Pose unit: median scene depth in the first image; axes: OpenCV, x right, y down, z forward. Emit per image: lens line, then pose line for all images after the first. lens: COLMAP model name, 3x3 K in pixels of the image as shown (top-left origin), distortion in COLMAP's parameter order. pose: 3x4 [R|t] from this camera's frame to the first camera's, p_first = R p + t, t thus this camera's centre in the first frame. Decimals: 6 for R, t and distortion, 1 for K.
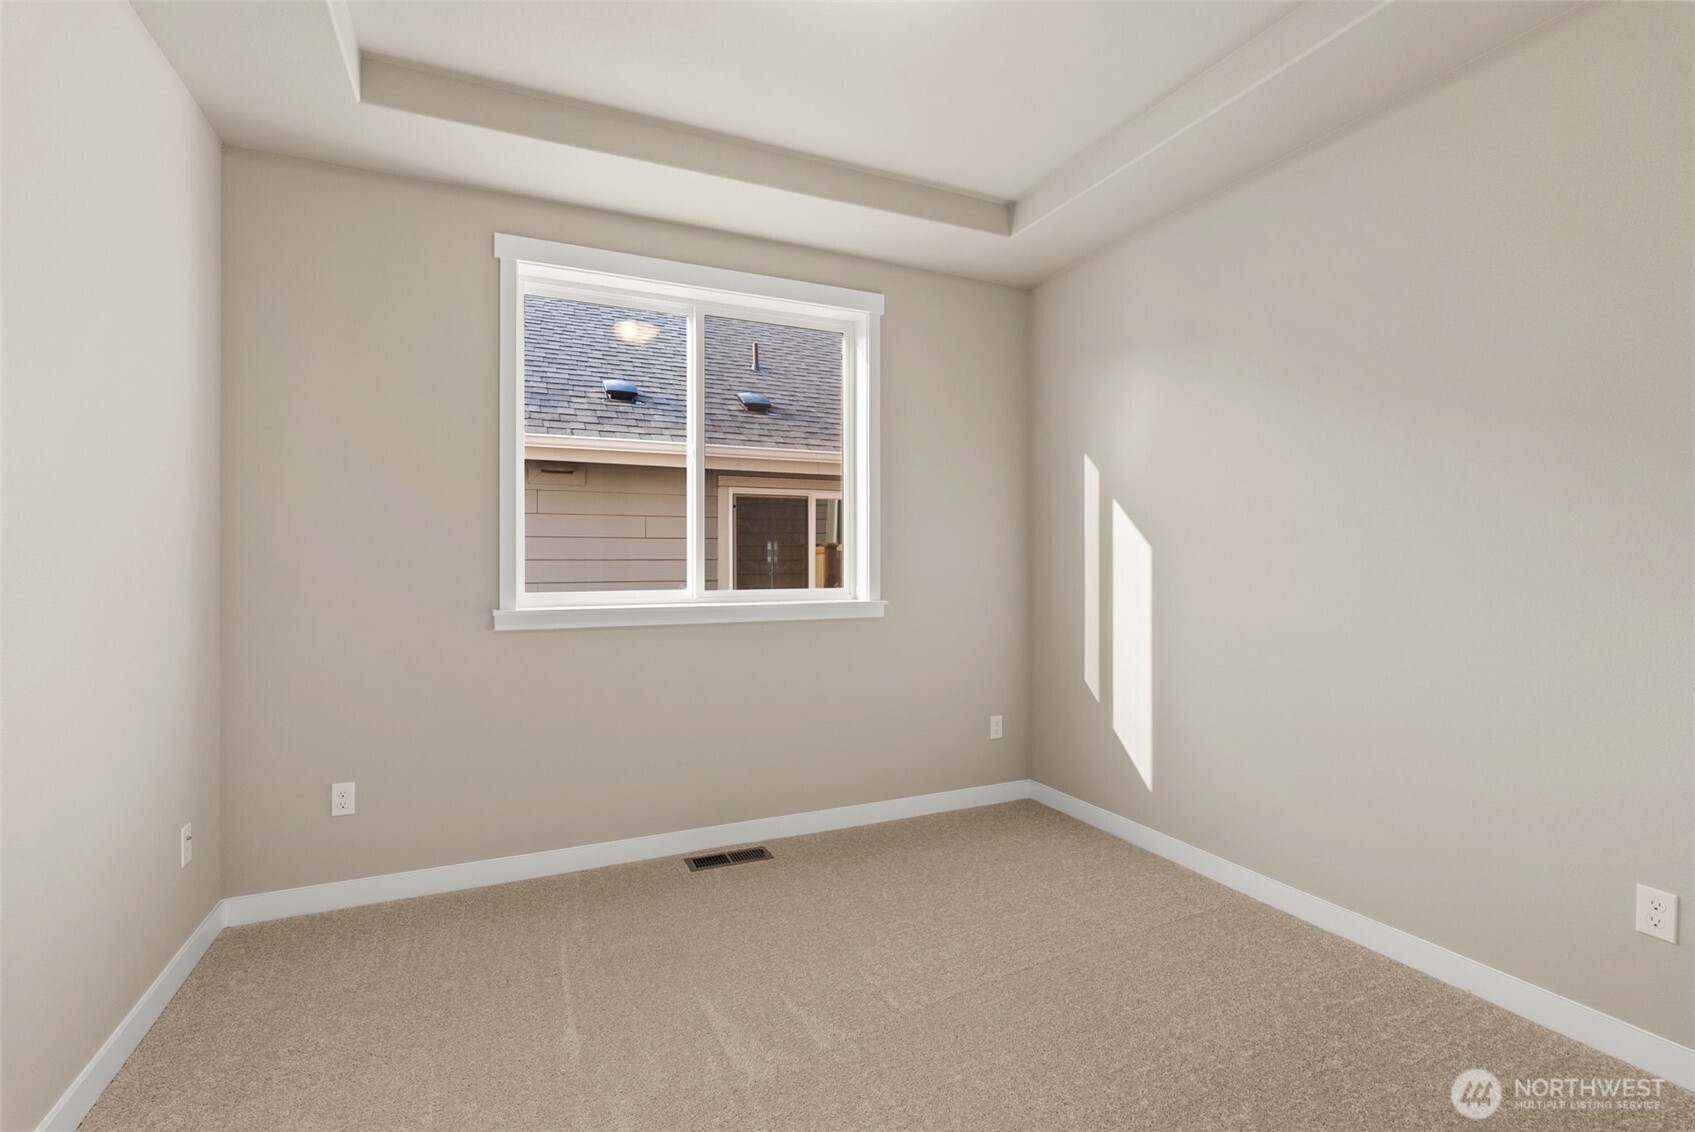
lens RADIAL K [[766.3, 0, 844.3], [0, 766.3, 560.5], [0, 0, 1]] dist [-0.001388, 0.000049]
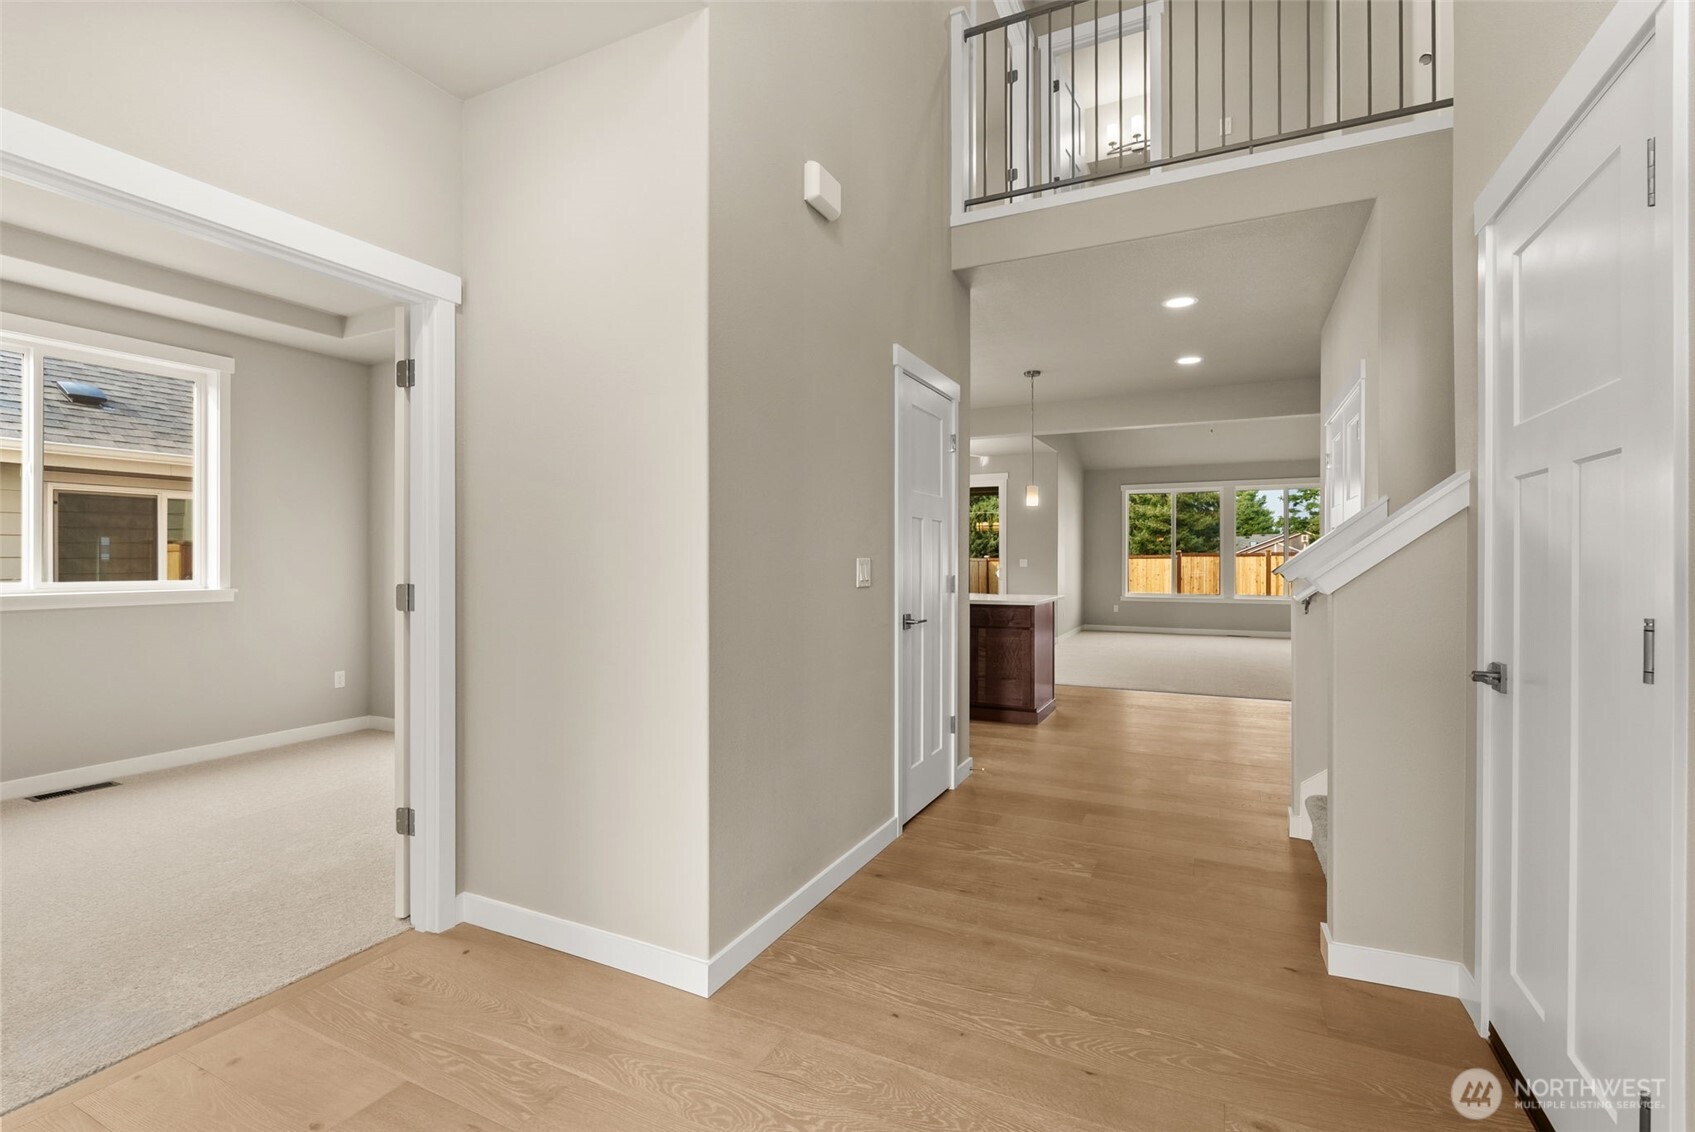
lens RADIAL K [[766.3, 0, 844.3], [0, 766.3, 560.5], [0, 0, 1]] dist [-0.001388, 0.000049]
pose [[0.774361, 0.001086, 0.632744, 0.017605], [-0.001944, 0.999998, 0.000662, 0.000178], [-0.632742, -0.001743, 0.774361, -0.397973]]
